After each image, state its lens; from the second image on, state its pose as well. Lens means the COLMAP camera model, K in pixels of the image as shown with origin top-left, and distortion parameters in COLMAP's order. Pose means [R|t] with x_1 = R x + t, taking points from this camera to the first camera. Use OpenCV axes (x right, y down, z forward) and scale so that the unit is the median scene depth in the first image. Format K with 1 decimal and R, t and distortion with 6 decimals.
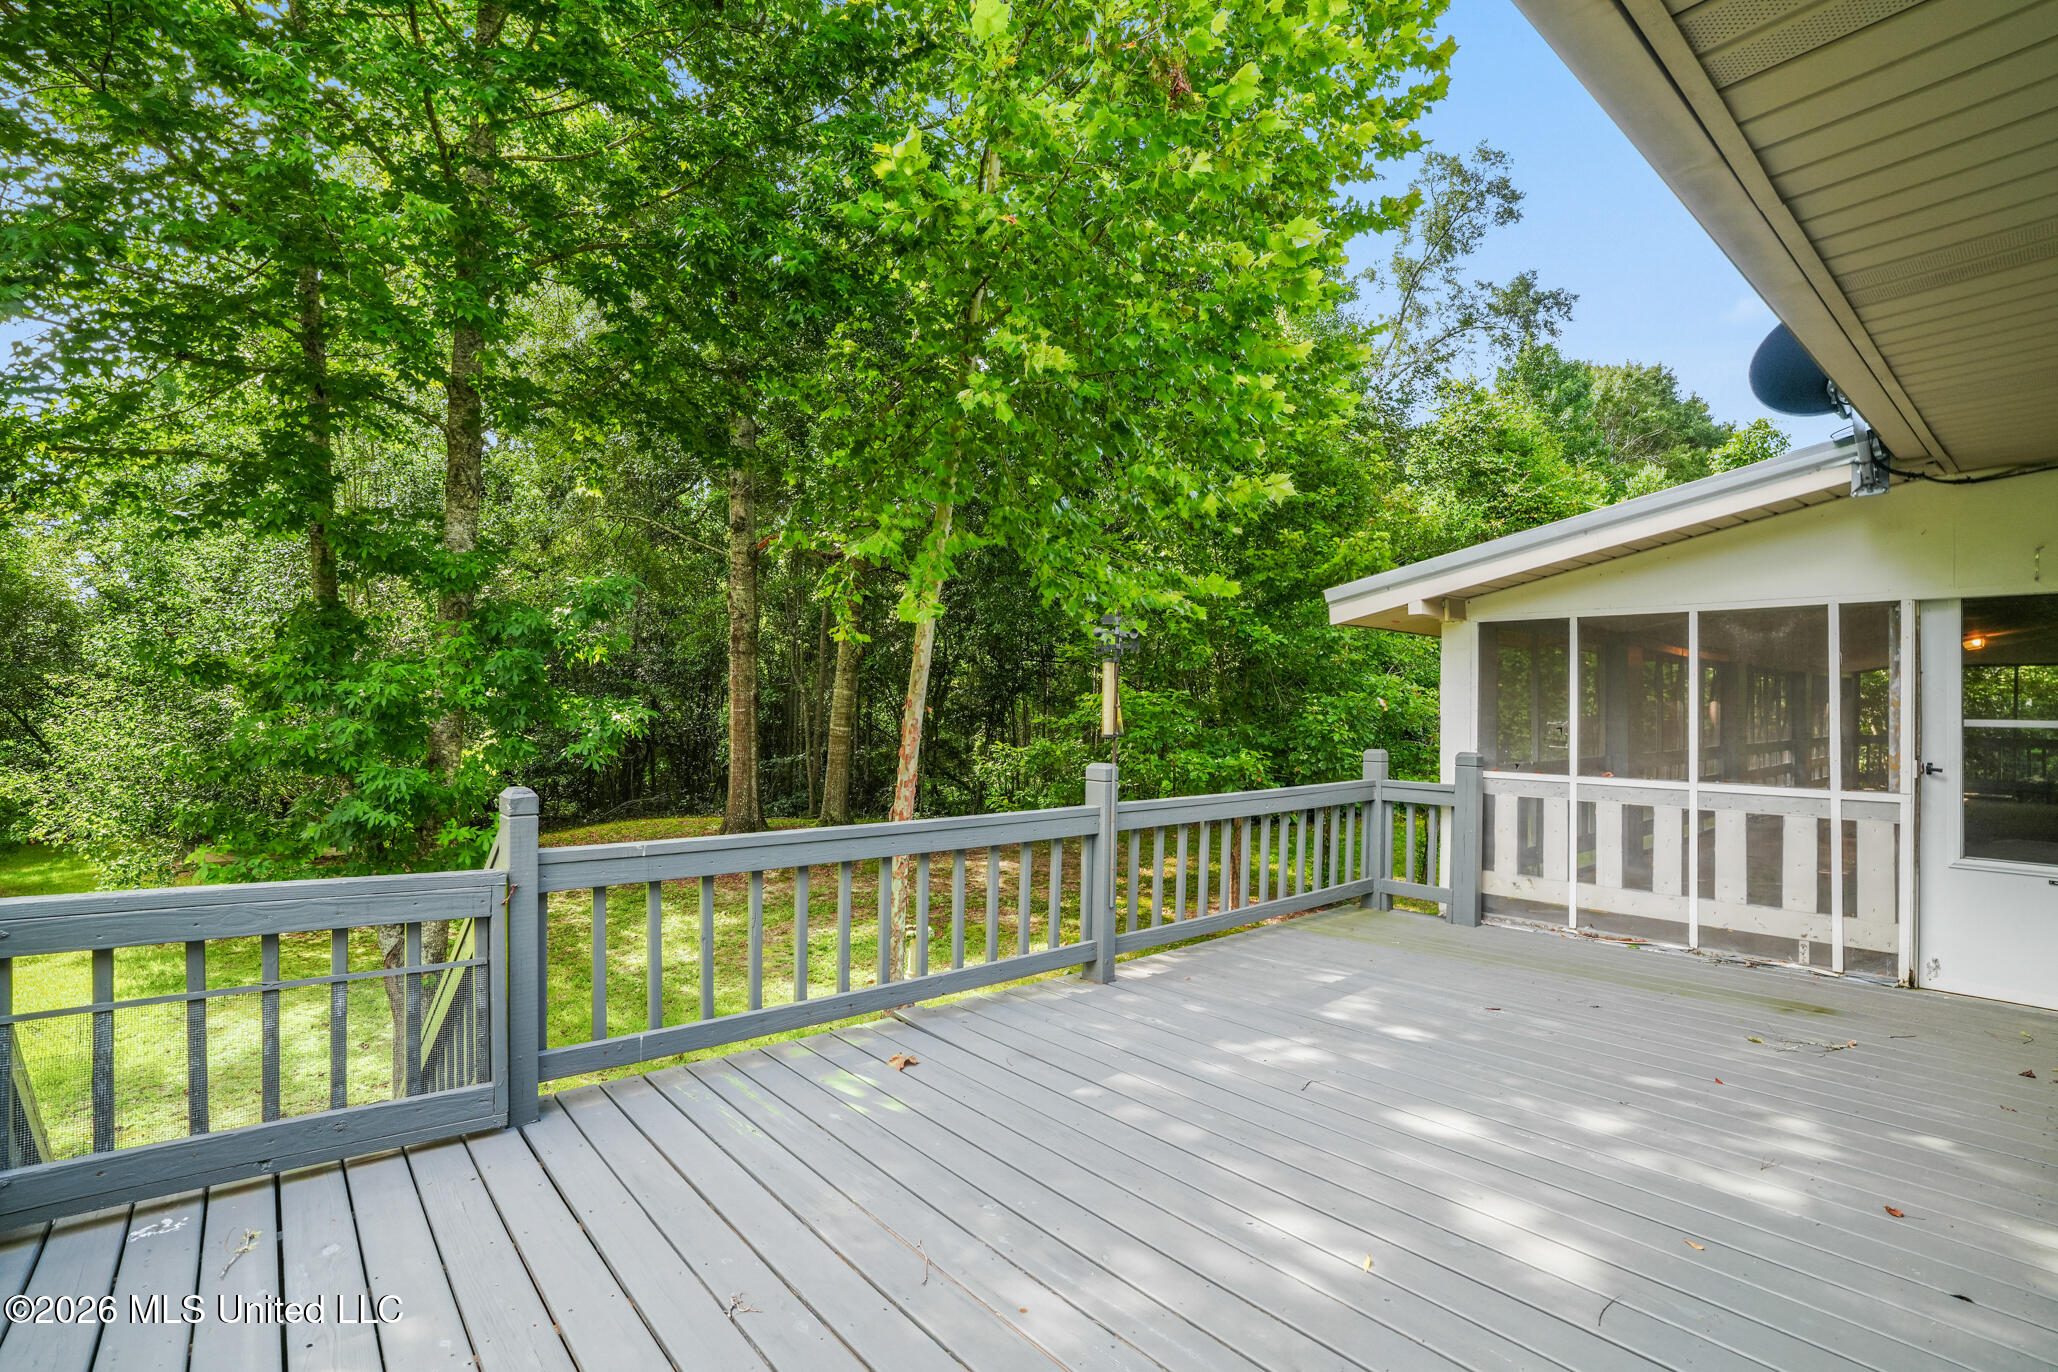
lens RADIAL K [[955.8, 0, 990.3], [0, 955.8, 676.2], [0, 0, 1]] dist [-0.022411, -0.005414]
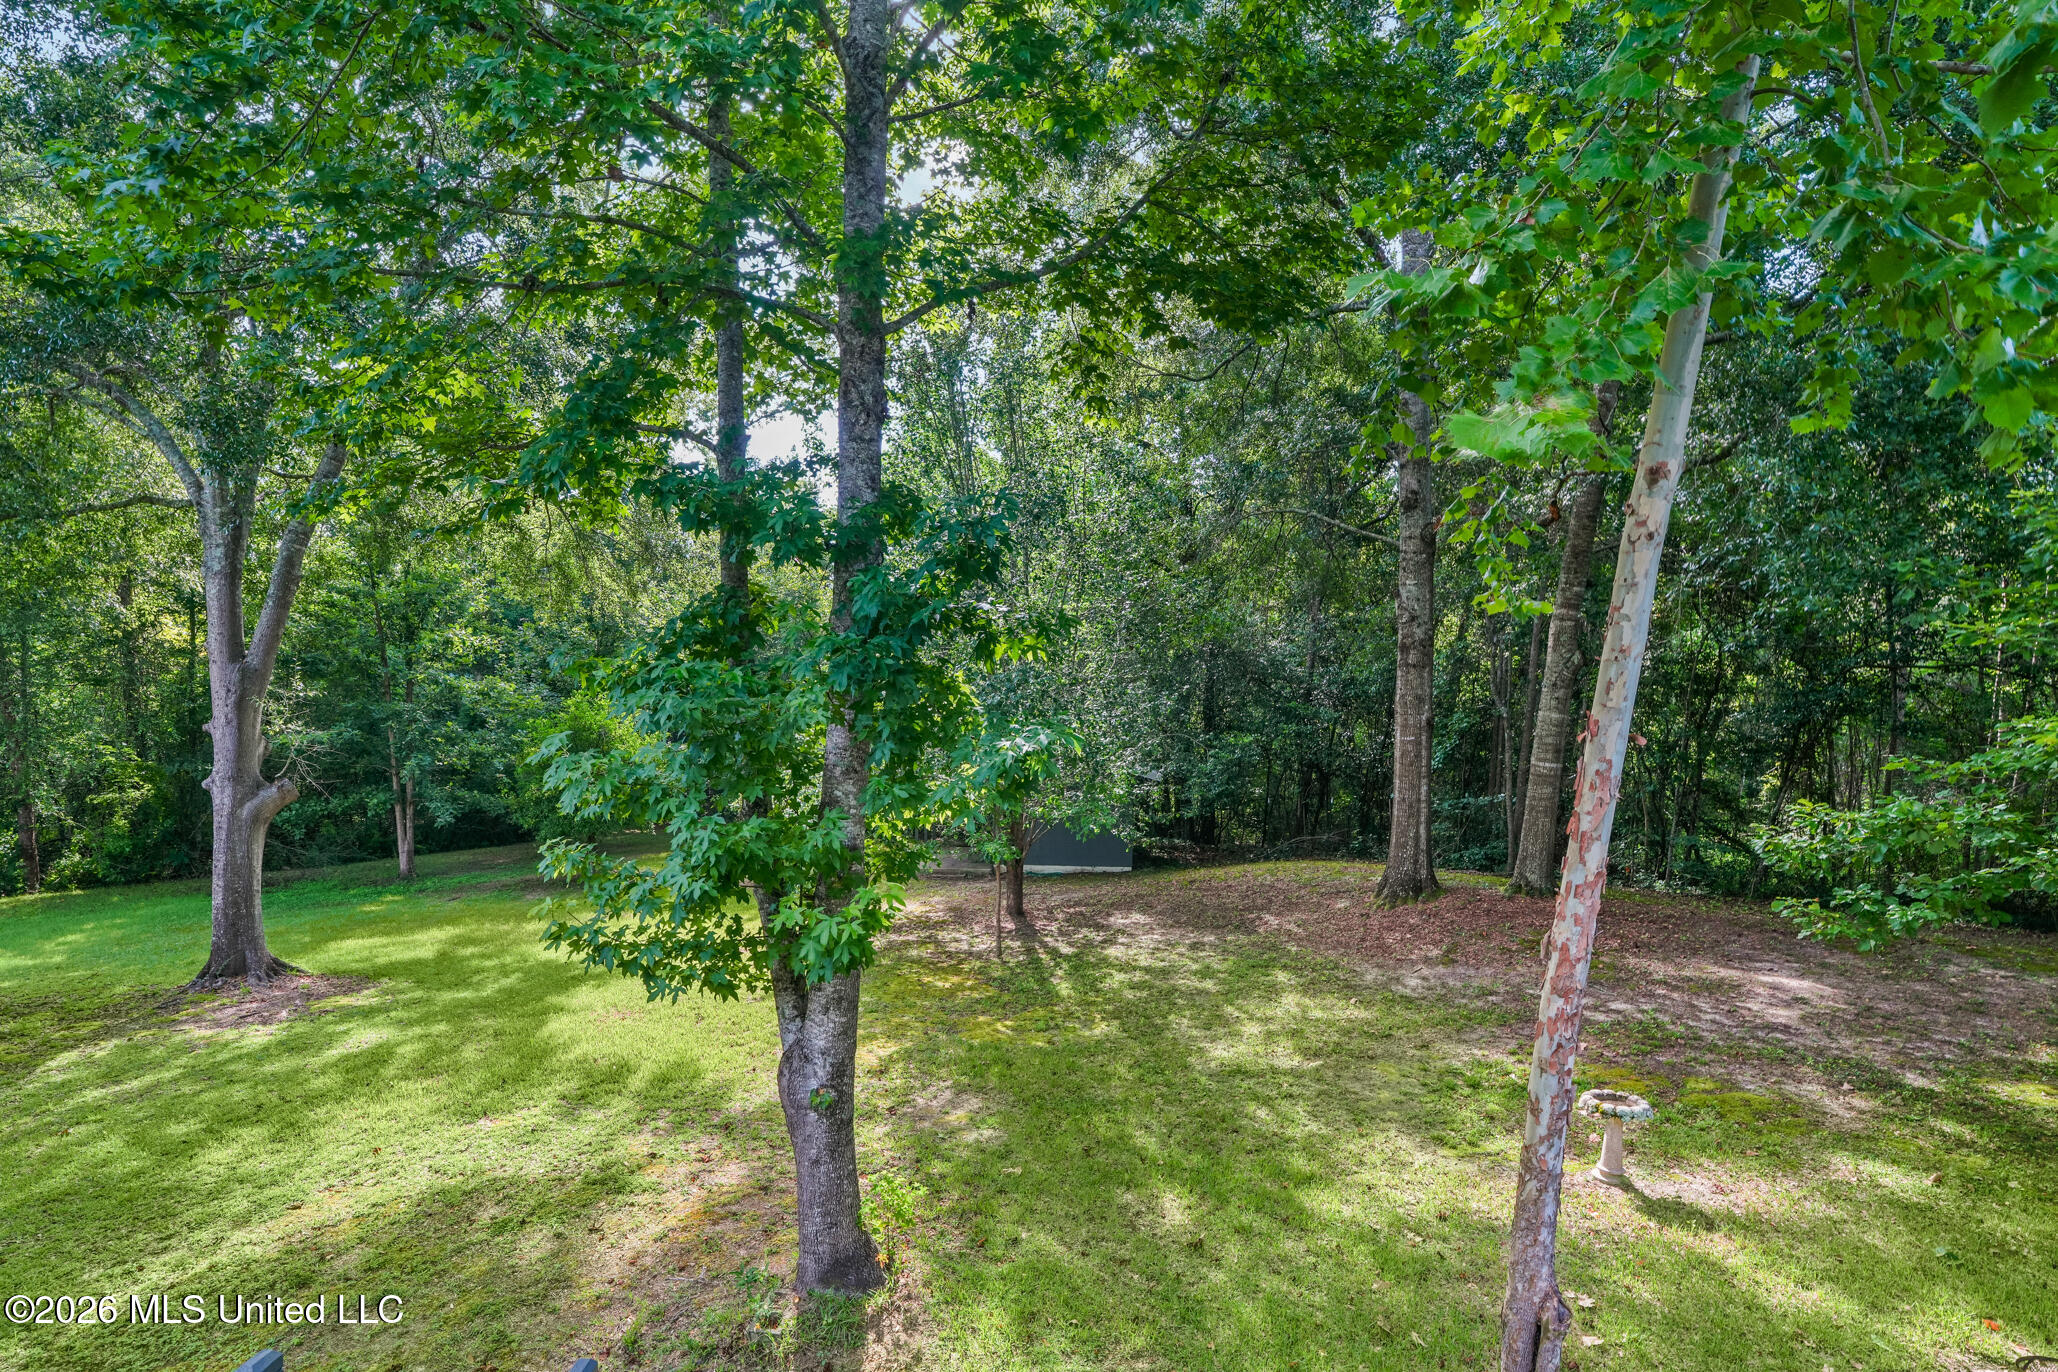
lens RADIAL K [[1018.7, 0, 1034.3], [0, 1018.7, 793.4], [0, 0, 1]] dist [-0.026296, -0.000158]
pose [[0.798177, 0.044005, -0.600814, 0.000918], [0.010885, 0.996112, 0.087418, 0.007843], [0.602325, -0.076315, 0.794595, 0.248959]]
